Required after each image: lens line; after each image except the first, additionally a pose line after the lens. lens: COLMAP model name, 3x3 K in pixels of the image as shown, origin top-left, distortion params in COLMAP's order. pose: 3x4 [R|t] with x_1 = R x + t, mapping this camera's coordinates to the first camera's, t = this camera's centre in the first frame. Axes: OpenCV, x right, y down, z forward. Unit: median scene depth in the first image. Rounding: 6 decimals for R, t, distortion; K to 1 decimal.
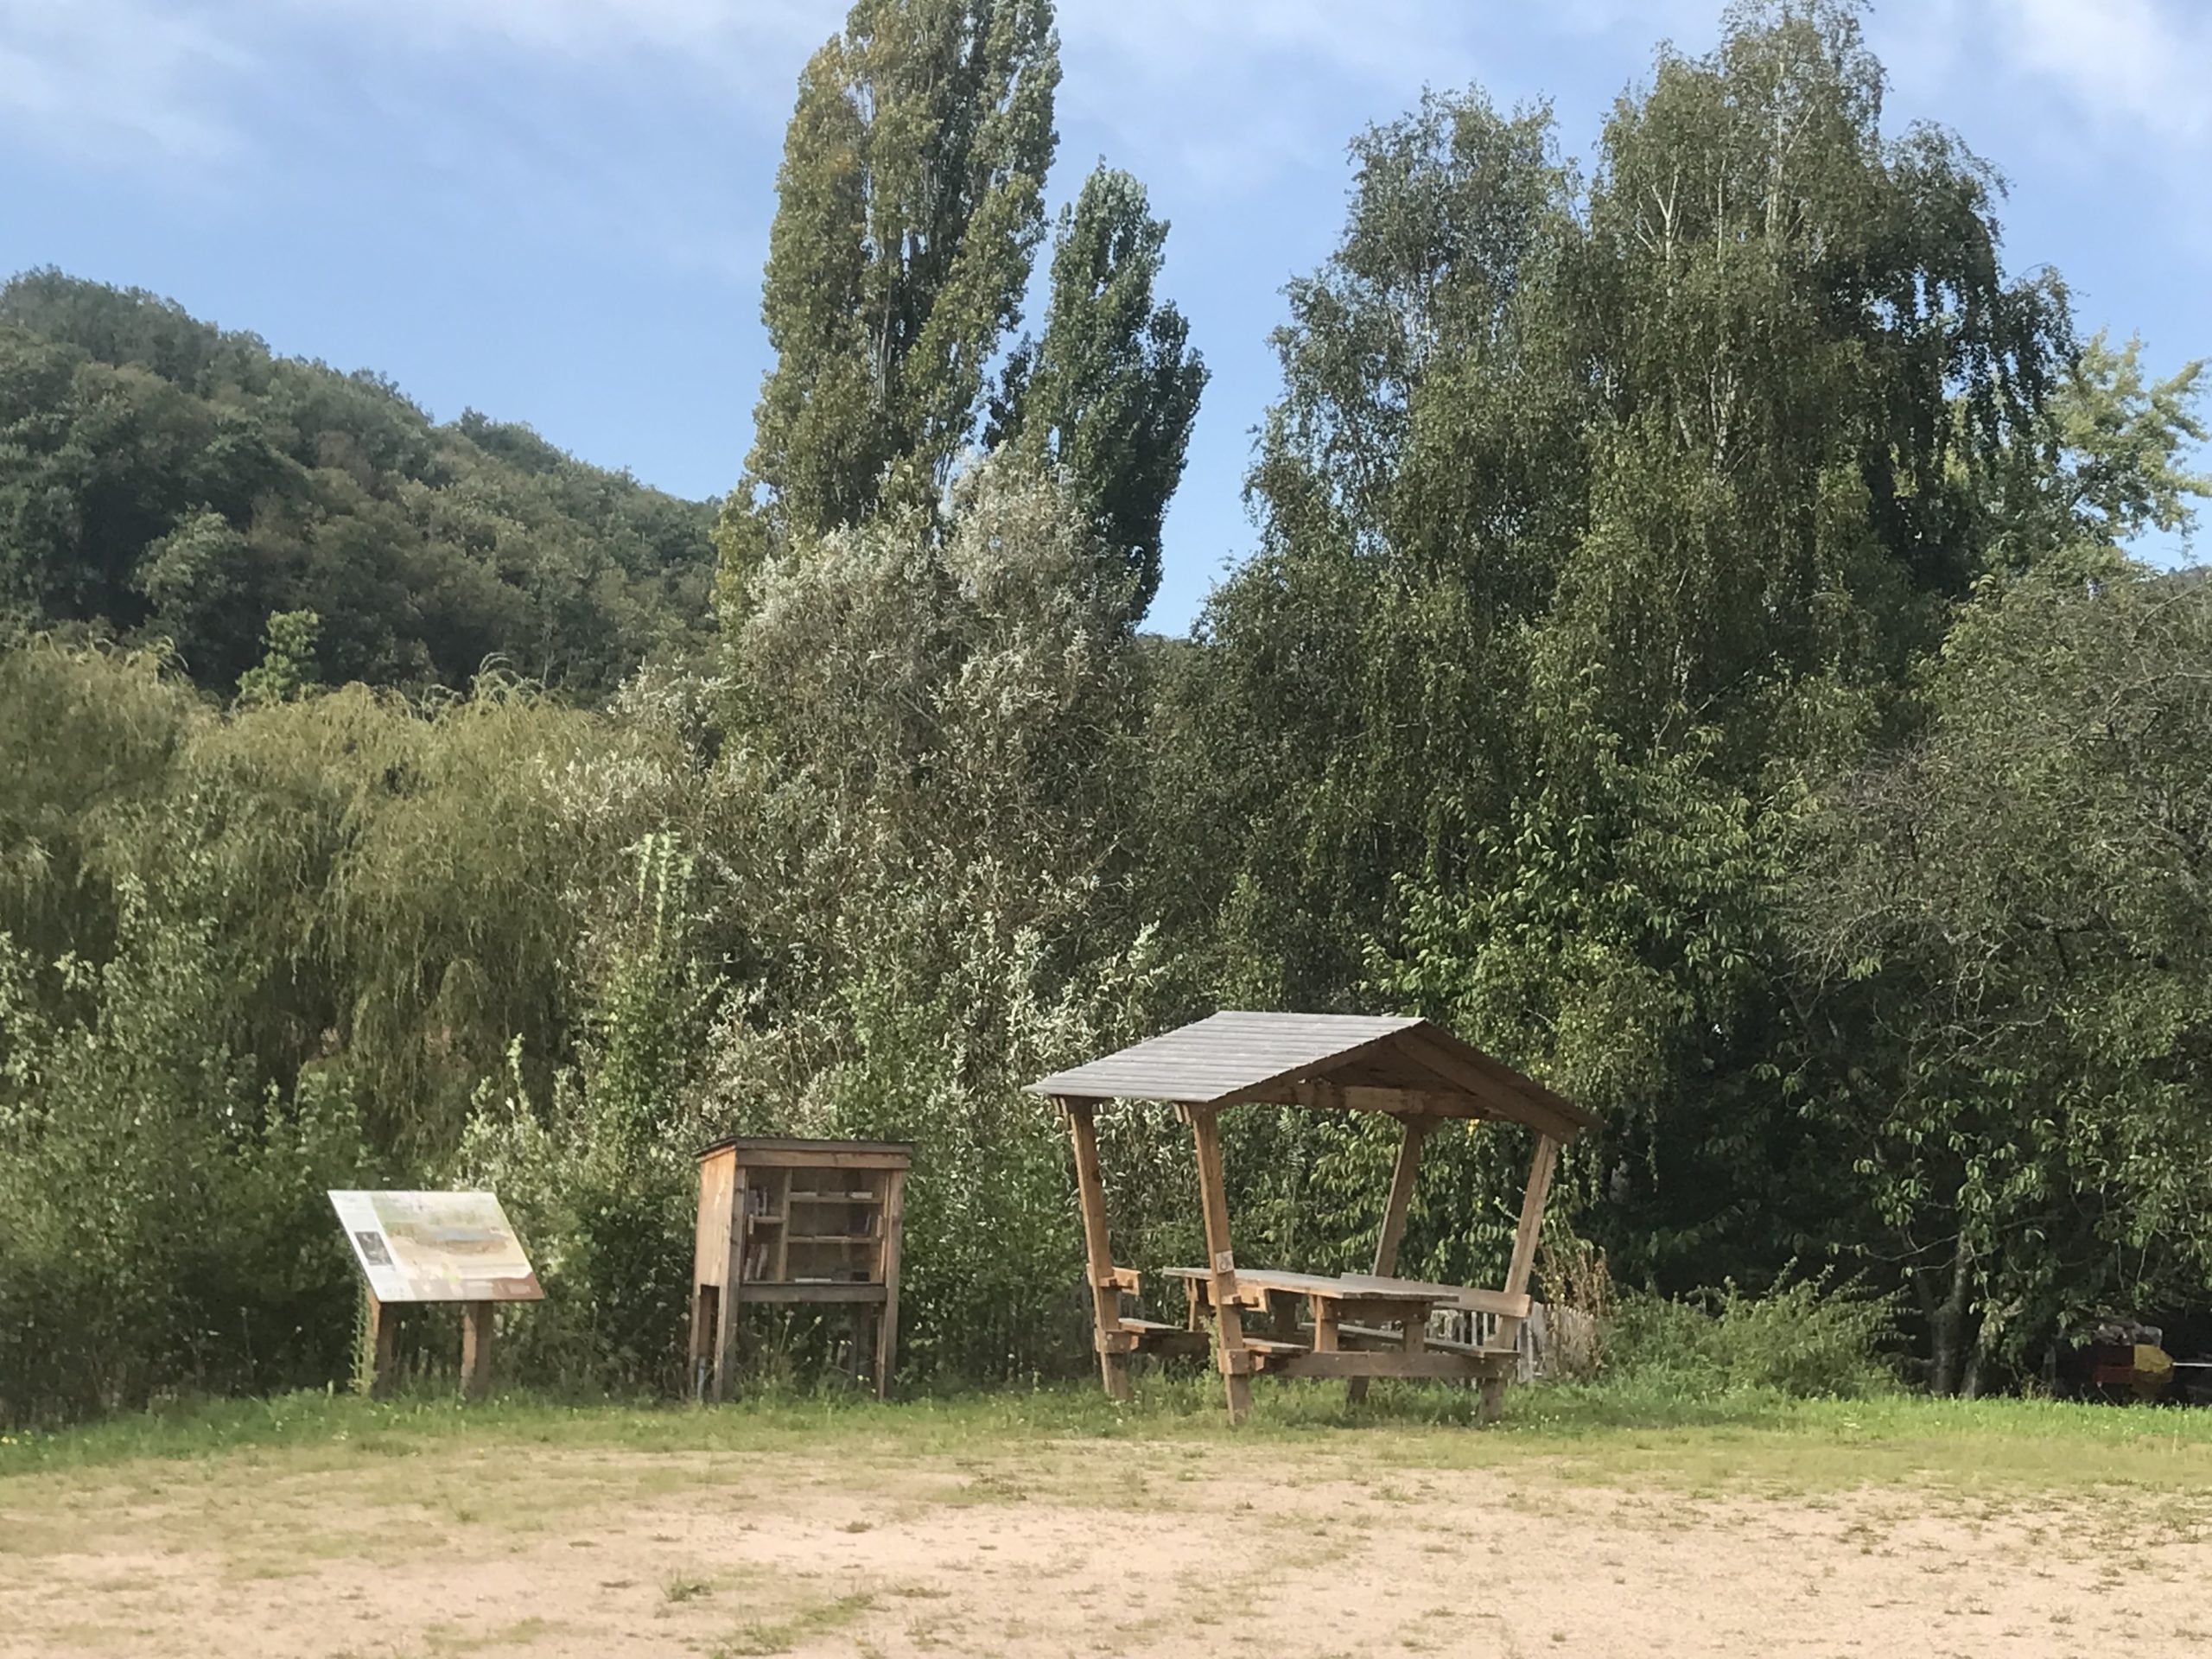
lens RADIAL K [[3590.1, 0, 1106.0], [0, 3590.1, 829.5], [0, 0, 1]] dist [0.195899, -0.904272]
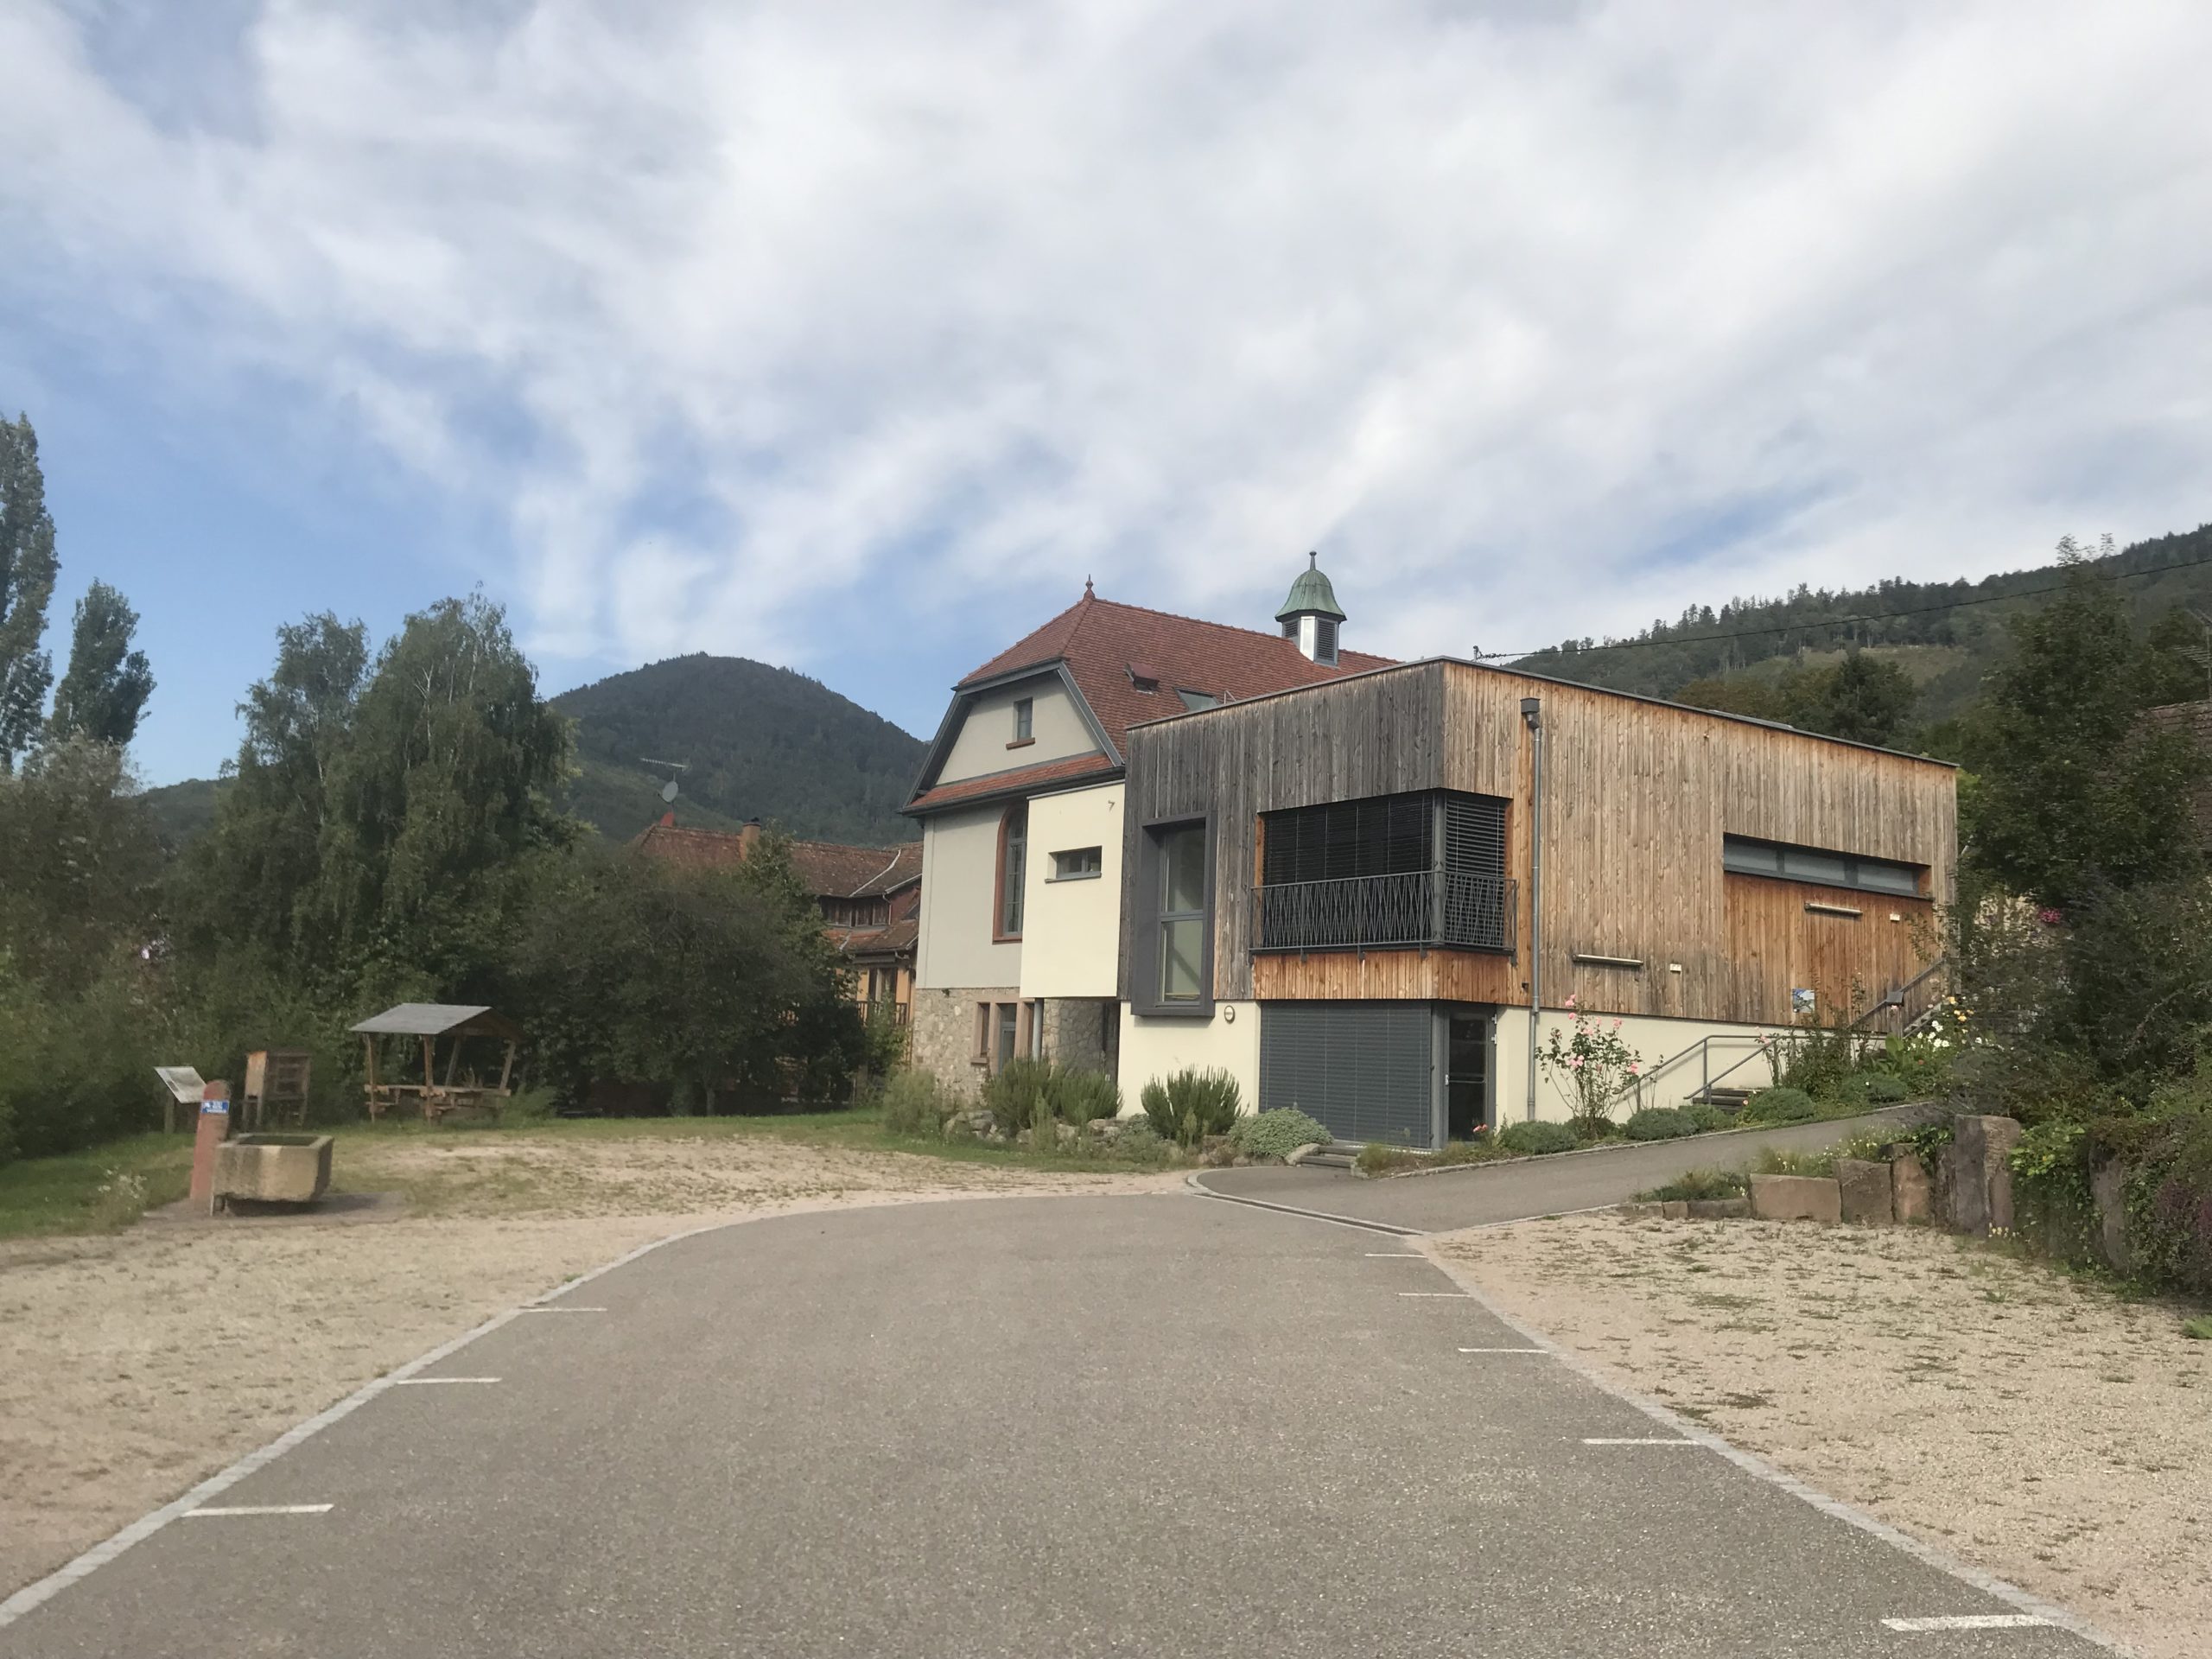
lens RADIAL K [[1800.8, 0, 1106.0], [0, 1800.8, 829.5], [0, 0, 1]] dist [-0.000440, -0.000955]
pose [[0.795183, 0.053832, 0.603975, -0.451673], [-0.045774, 0.998538, -0.028735, -0.090134], [-0.604640, -0.004797, 0.796485, -0.670495]]
